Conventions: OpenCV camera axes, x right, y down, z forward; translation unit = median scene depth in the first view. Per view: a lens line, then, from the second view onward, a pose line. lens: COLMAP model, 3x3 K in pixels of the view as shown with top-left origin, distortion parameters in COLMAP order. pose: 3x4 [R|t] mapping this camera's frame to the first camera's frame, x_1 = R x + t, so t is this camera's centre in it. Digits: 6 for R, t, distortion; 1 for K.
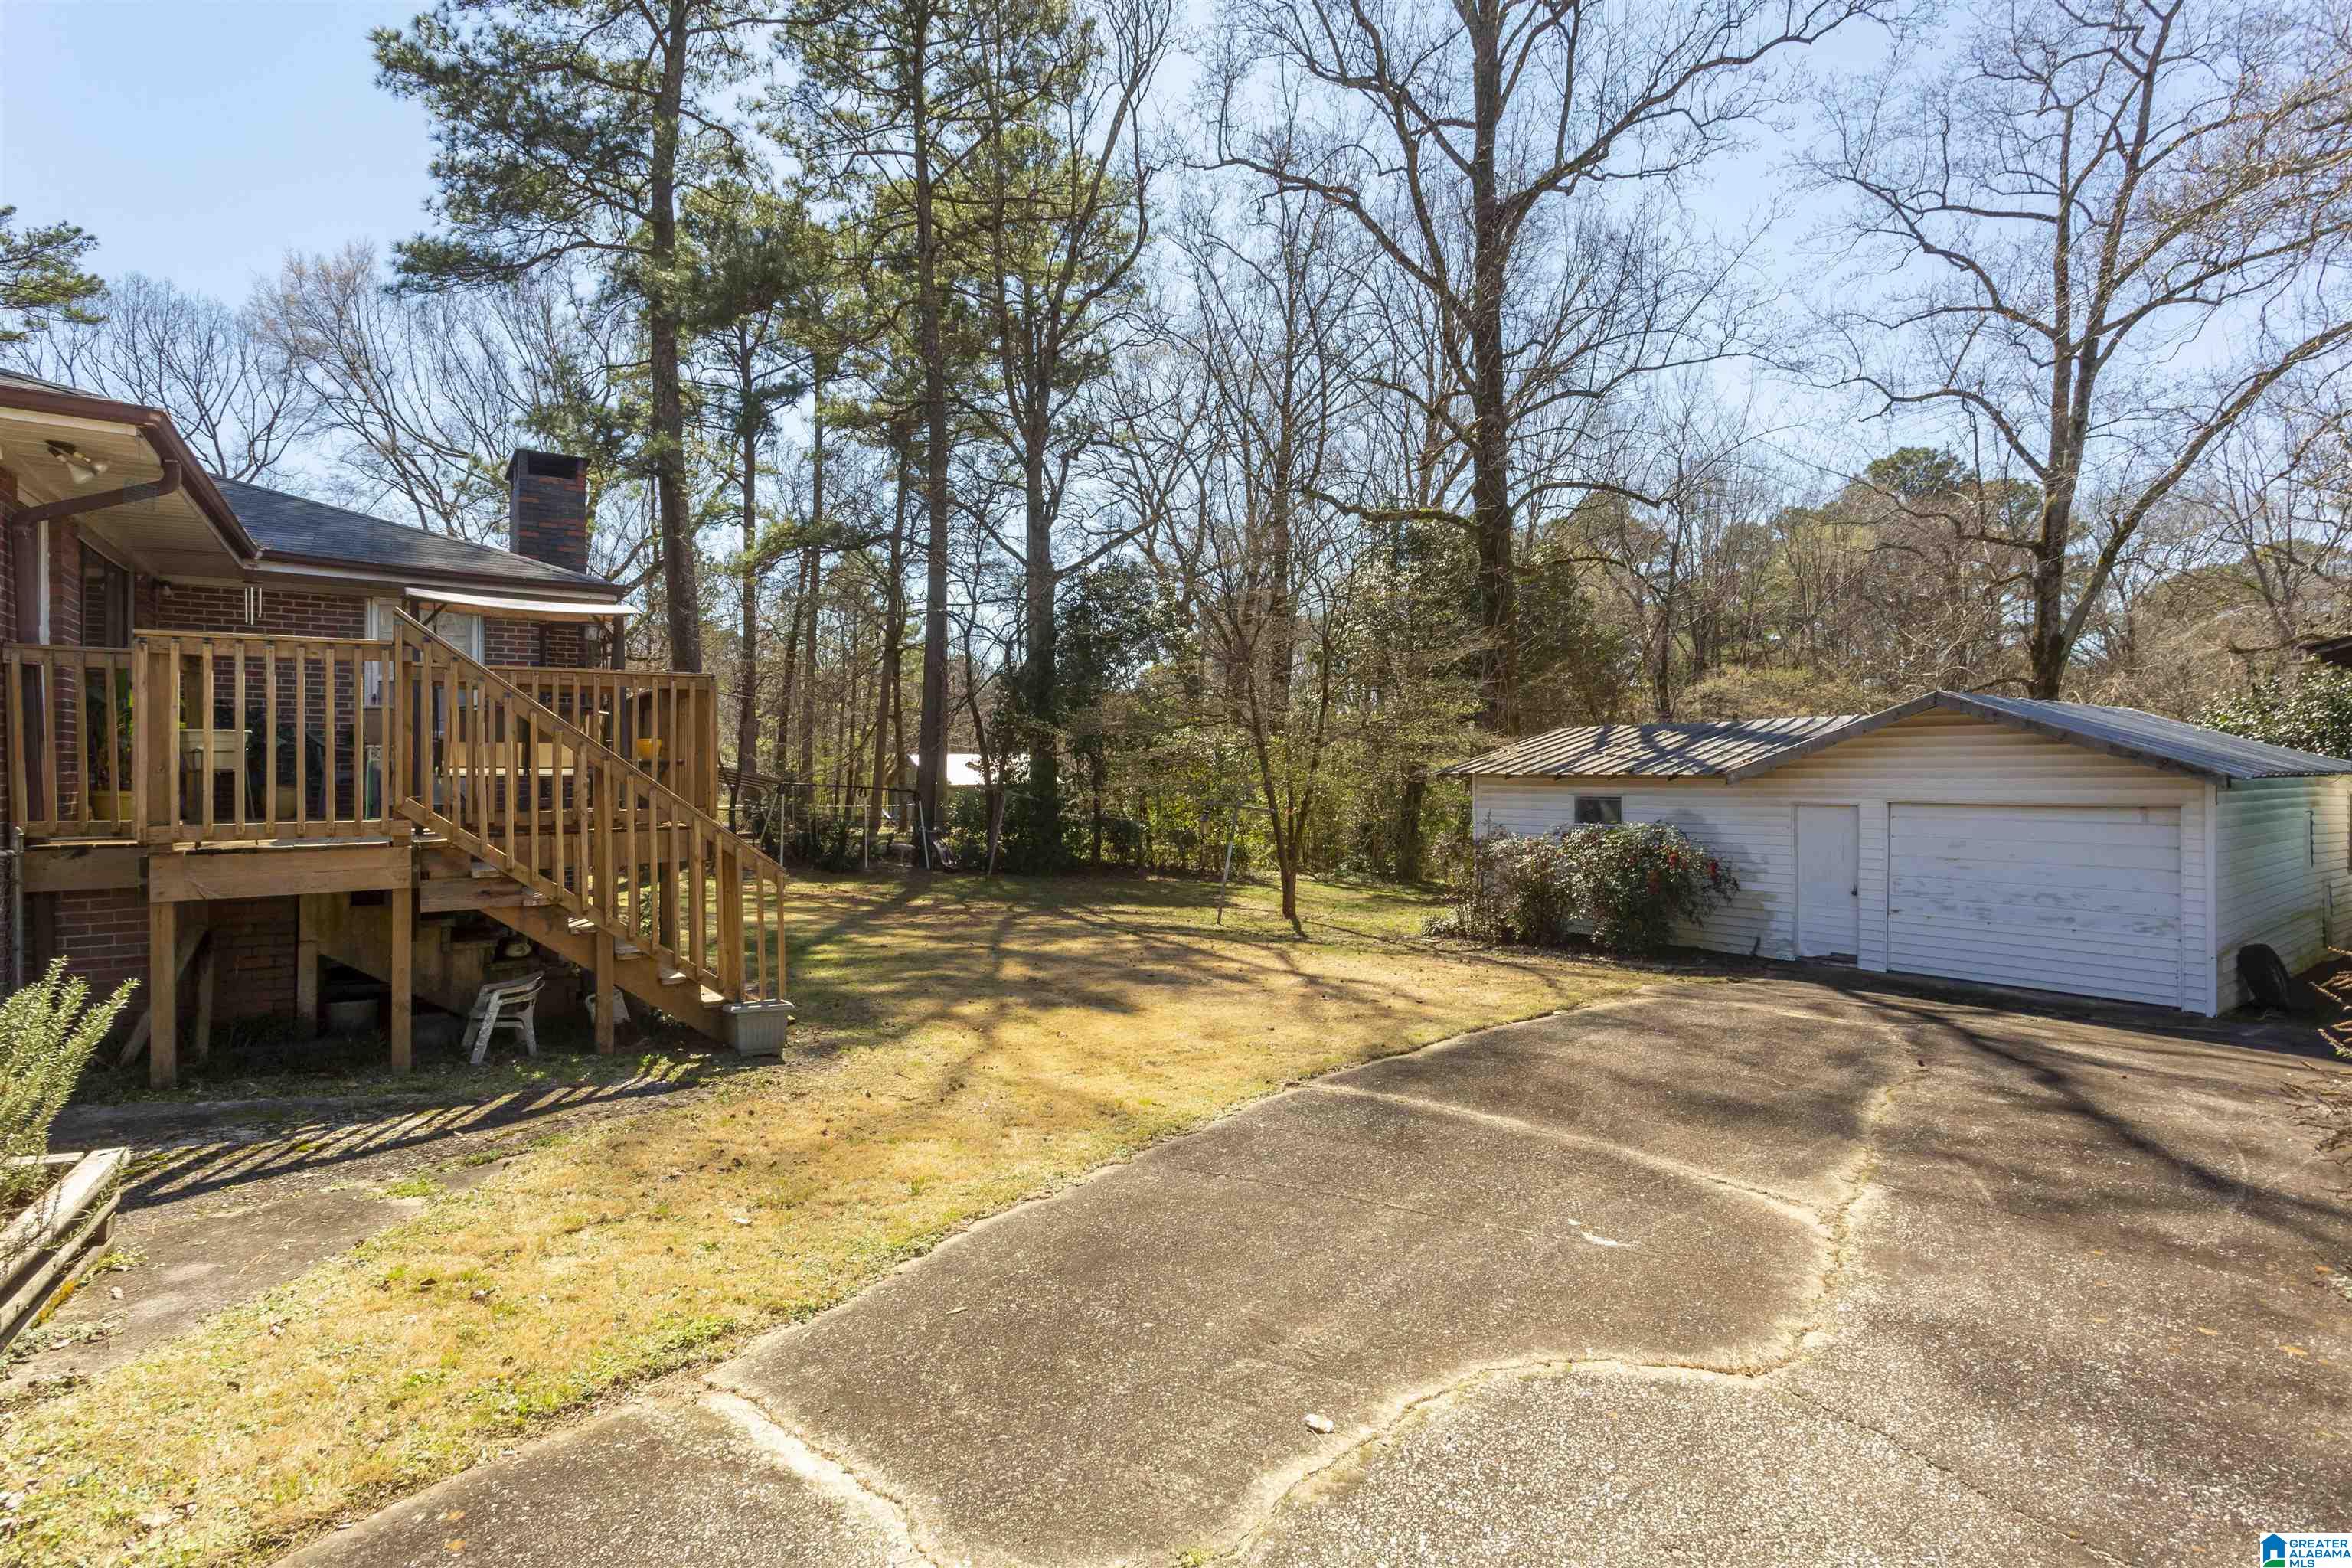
lens RADIAL K [[1121.5, 0, 1161.7], [0, 1121.5, 766.9], [0, 0, 1]] dist [0.004369, 0.000036]
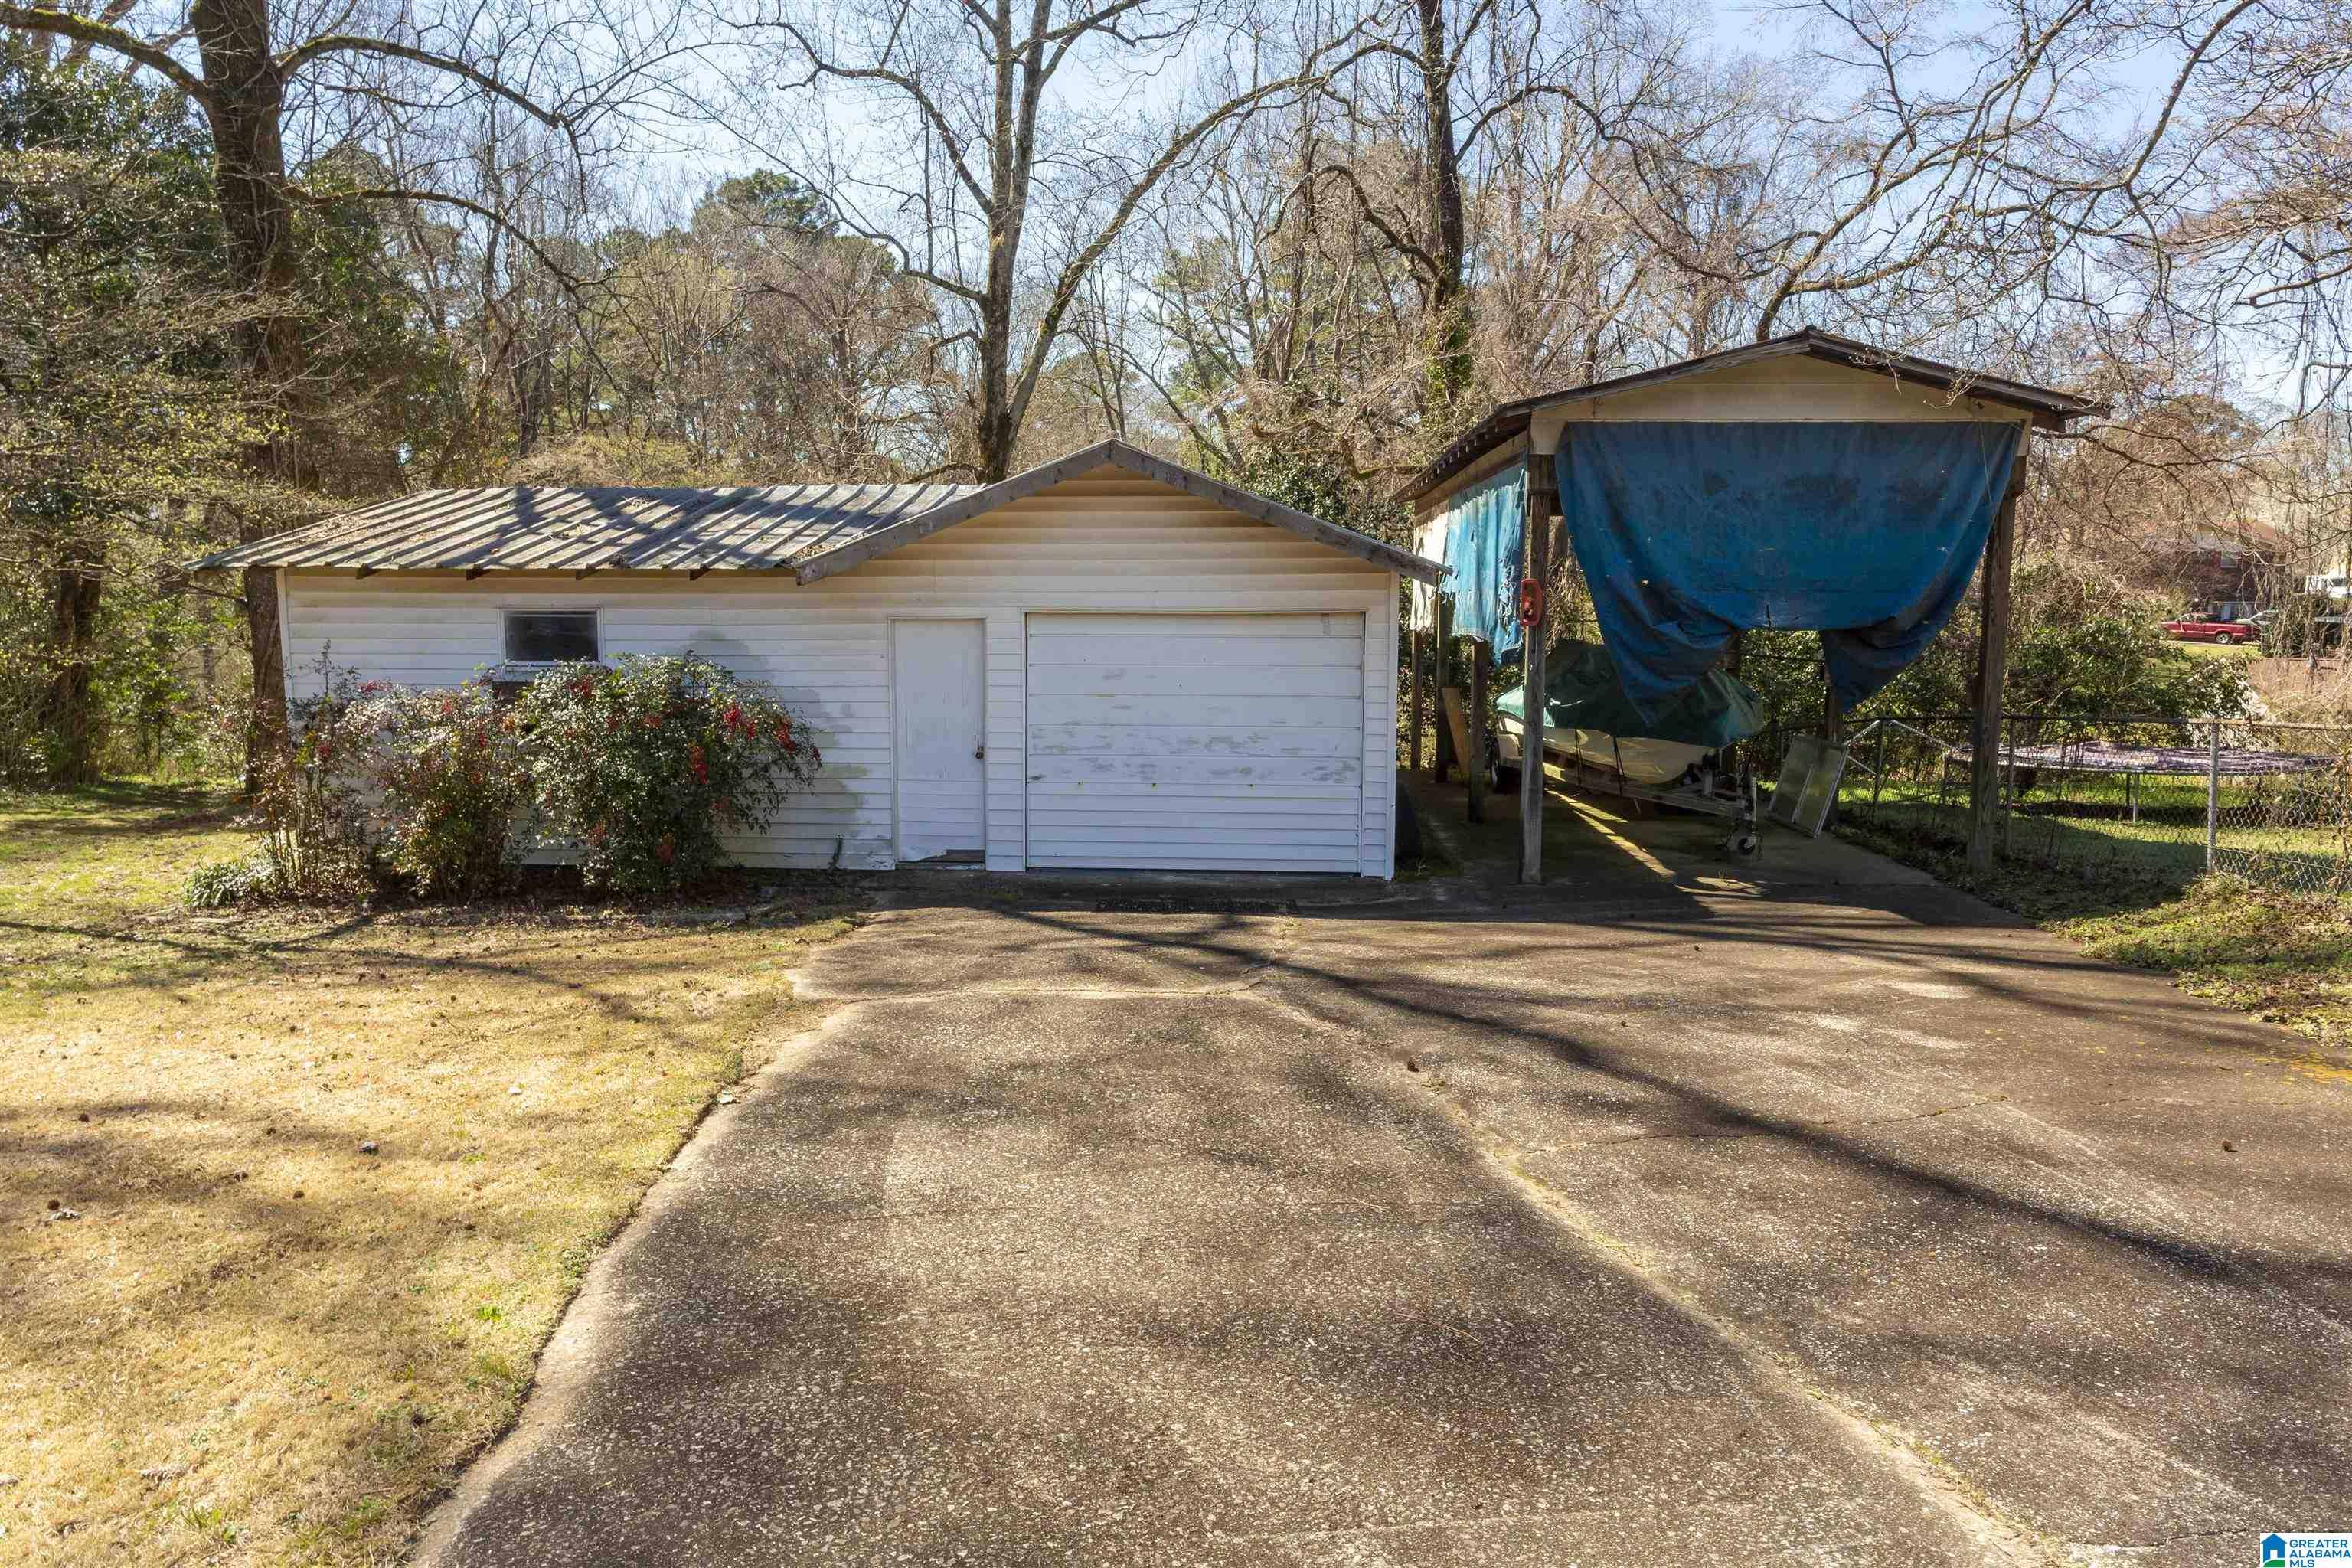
lens RADIAL K [[1548.1, 0, 1177.2], [0, 1548.1, 769.6], [0, 0, 1]] dist [0.001130, 0.001532]
pose [[0.651746, -0.083740, 0.753800, 0.017944], [-0.006230, 0.993261, 0.115729, 0.015063], [-0.758411, -0.080122, 0.646833, 0.300602]]
